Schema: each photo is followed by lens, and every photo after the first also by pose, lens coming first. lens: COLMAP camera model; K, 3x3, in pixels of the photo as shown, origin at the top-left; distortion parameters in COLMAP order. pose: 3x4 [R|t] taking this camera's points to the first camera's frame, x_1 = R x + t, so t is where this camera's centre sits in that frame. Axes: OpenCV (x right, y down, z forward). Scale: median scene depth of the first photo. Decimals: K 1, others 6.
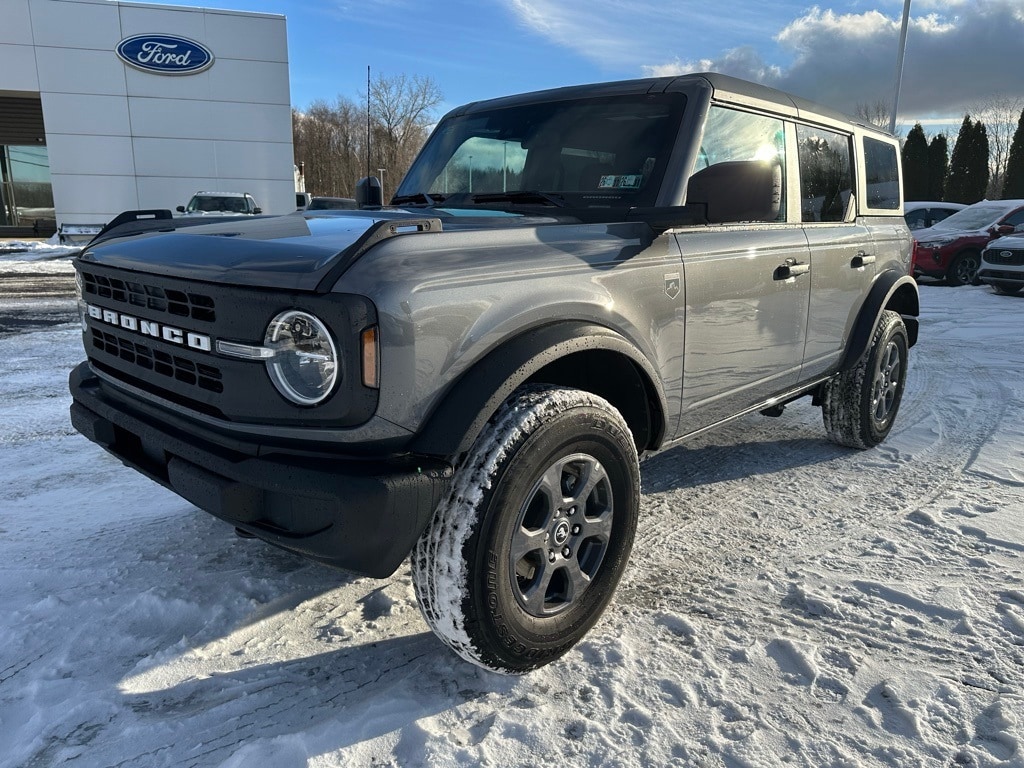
lens RADIAL K [[738.1, 0, 533.2], [0, 738.1, 371.0], [0, 0, 1]] dist [0.054723, 0.000098]
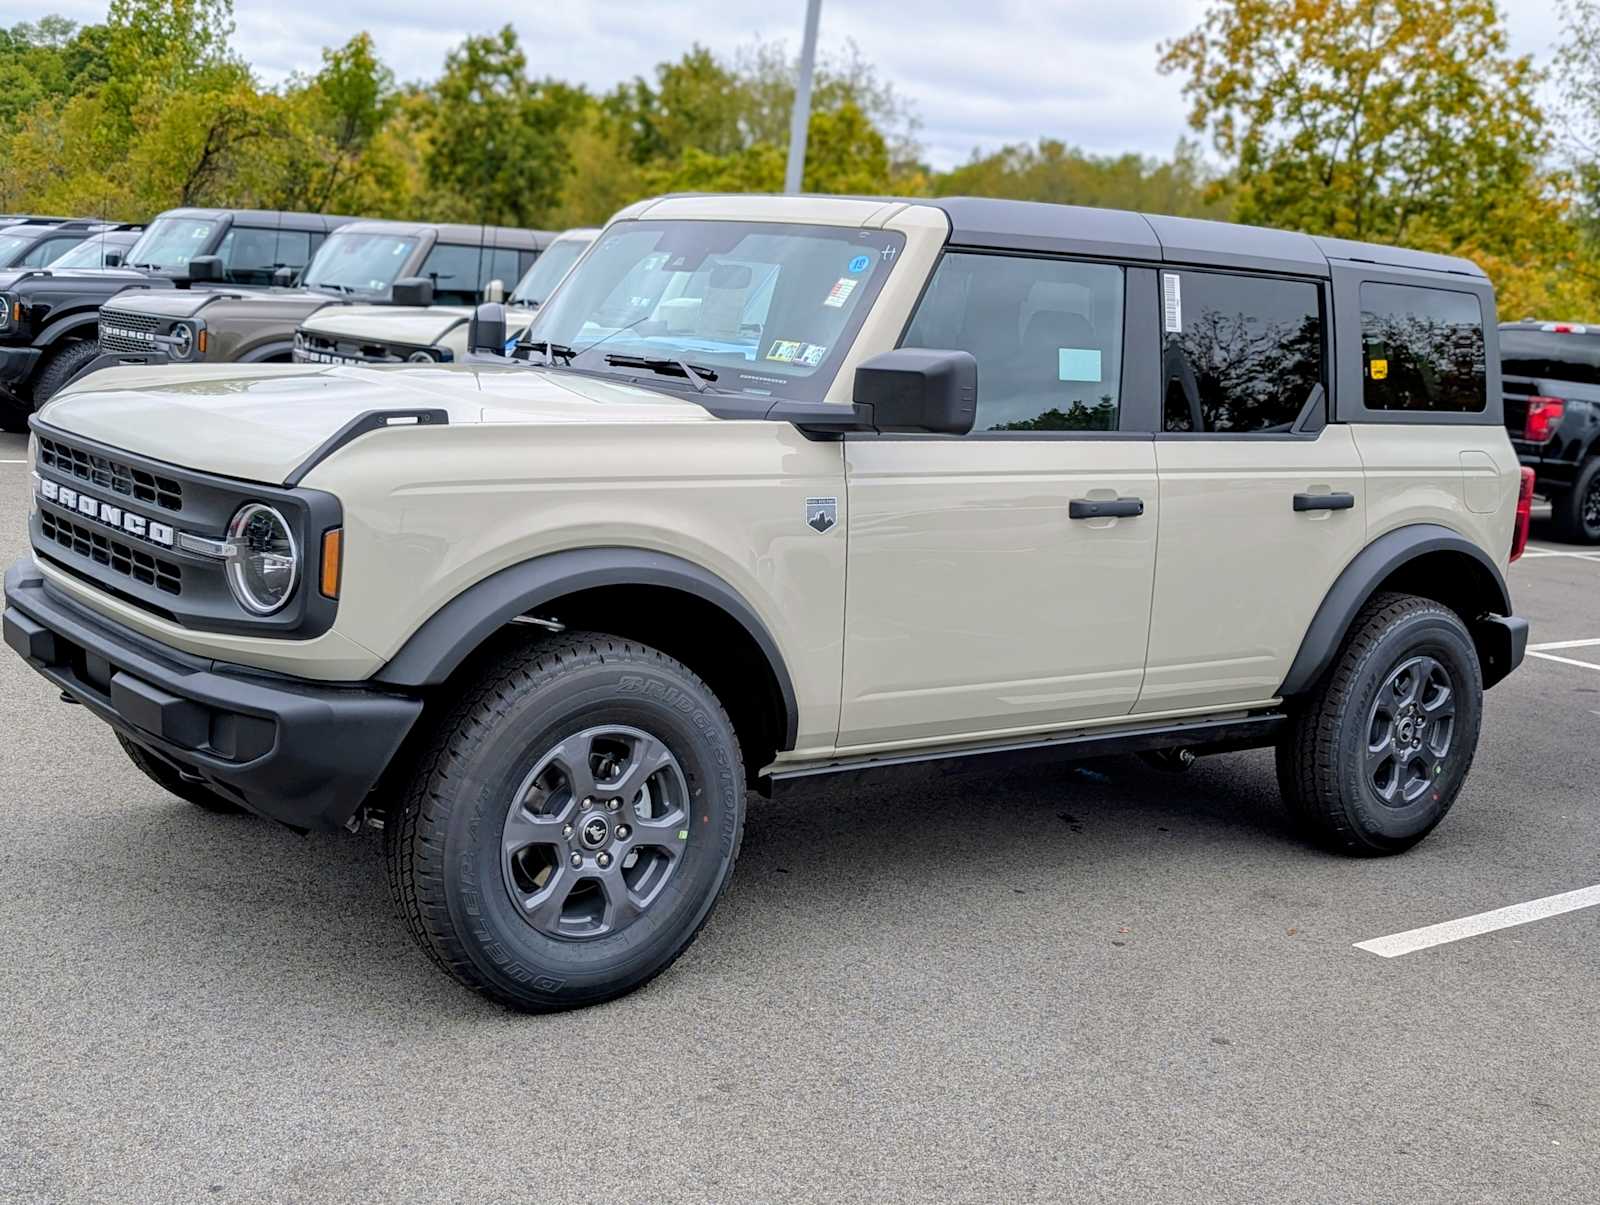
lens RADIAL K [[1911.9, 0, 798.0], [0, 1911.9, 606.1], [0, 0, 1]] dist [0.066873, 0.000000]
pose [[0.985620, 0.088800, -0.143764, 0.538845], [-0.097263, 0.993850, -0.052938, 0.081496], [0.138179, 0.066160, 0.988195, -0.969587]]
